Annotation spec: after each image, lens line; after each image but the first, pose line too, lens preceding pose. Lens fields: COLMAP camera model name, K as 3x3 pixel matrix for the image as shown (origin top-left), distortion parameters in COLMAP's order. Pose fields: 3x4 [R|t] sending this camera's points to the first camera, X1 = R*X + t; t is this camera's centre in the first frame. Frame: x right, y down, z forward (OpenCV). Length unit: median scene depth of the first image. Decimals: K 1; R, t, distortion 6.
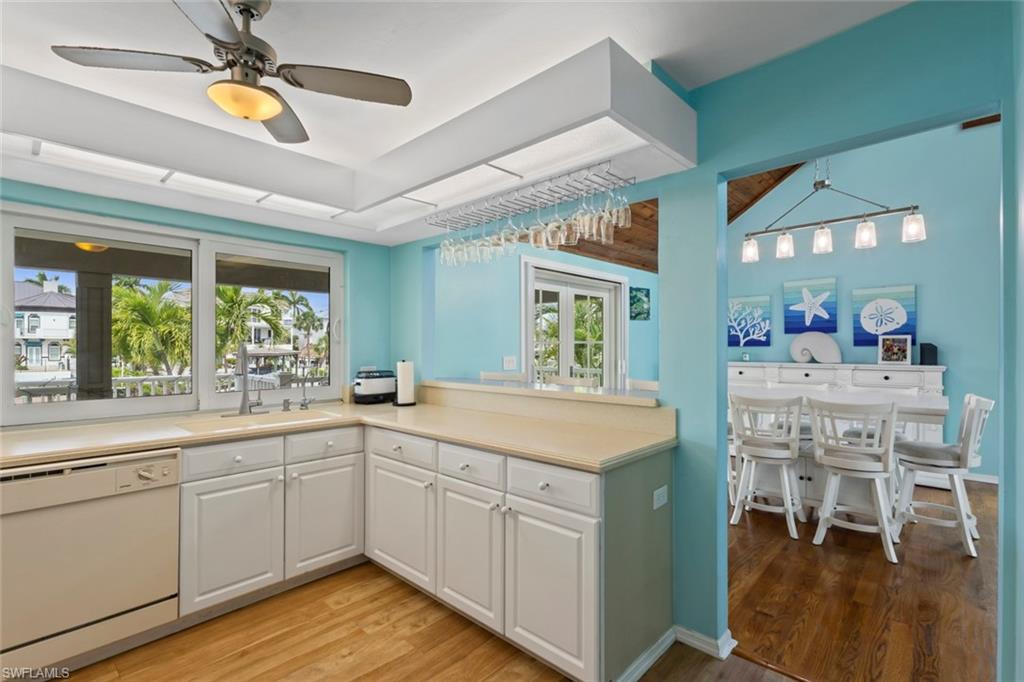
lens RADIAL K [[469.6, 0, 511.0], [0, 469.6, 345.6], [0, 0, 1]] dist [0.000497, 0.000075]
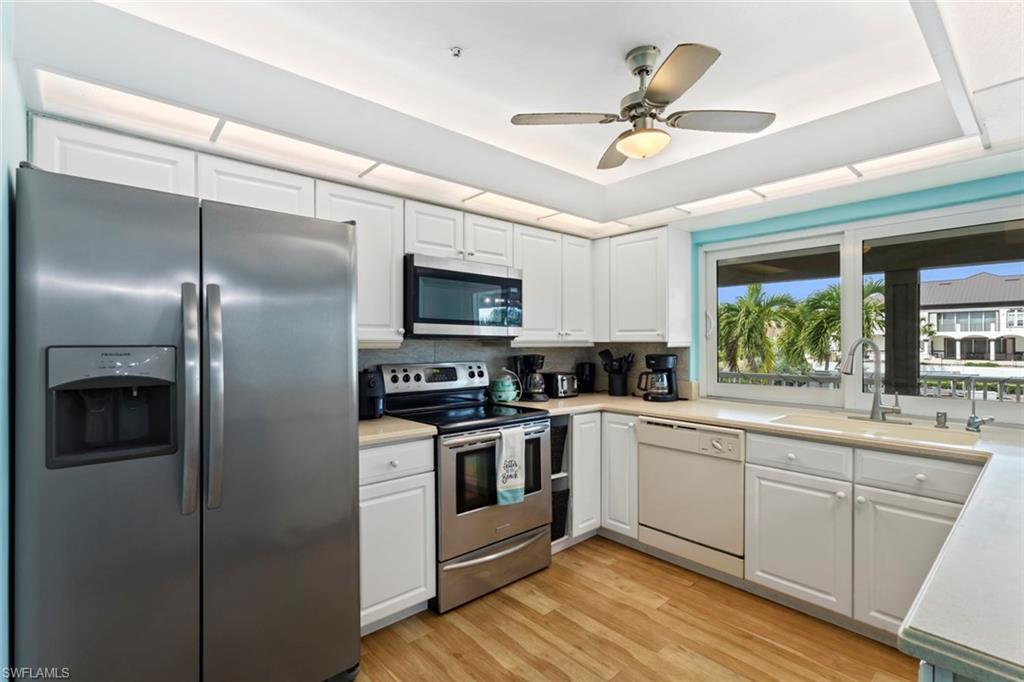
lens RADIAL K [[471.4, 0, 508.3], [0, 471.4, 342.6], [0, 0, 1]] dist [0.002942, 0.000575]
pose [[-0.104822, 0.001902, -0.994489, 0.321707], [0.002284, 0.999996, 0.001672, -0.000373], [0.994488, -0.002096, -0.104826, 0.354185]]
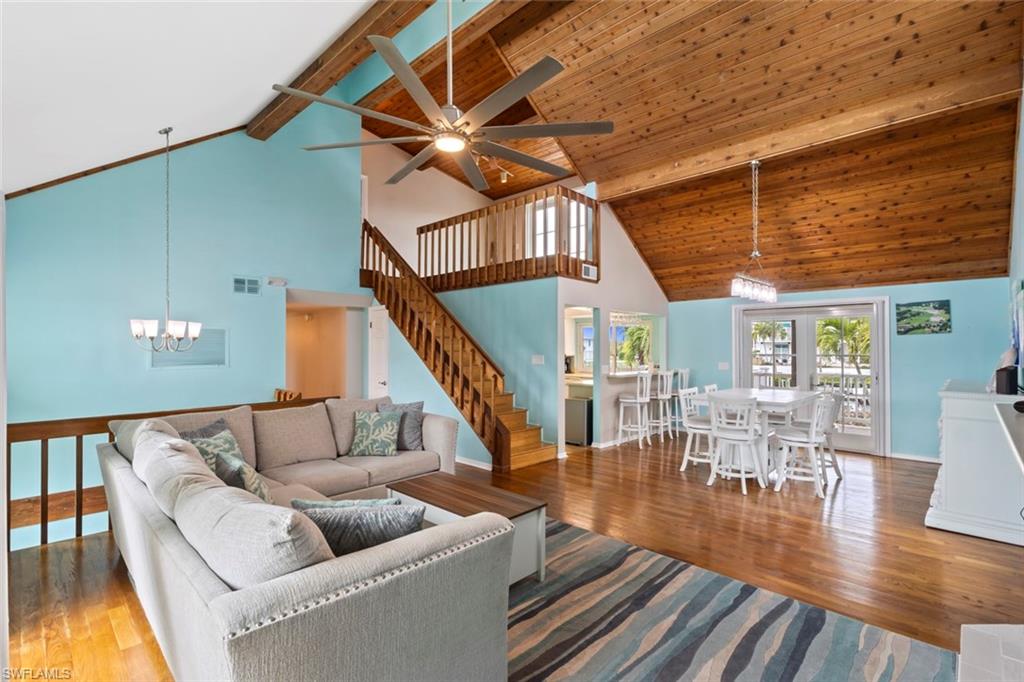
lens RADIAL K [[469.6, 0, 512.0], [0, 469.6, 341.0], [0, 0, 1]] dist [0.003542, 0.000464]
pose [[-0.018268, -0.011433, -0.999768, 2.411021], [-0.000240, 0.999935, -0.011431, -0.052167], [0.999833, 0.000031, -0.018270, 0.278727]]
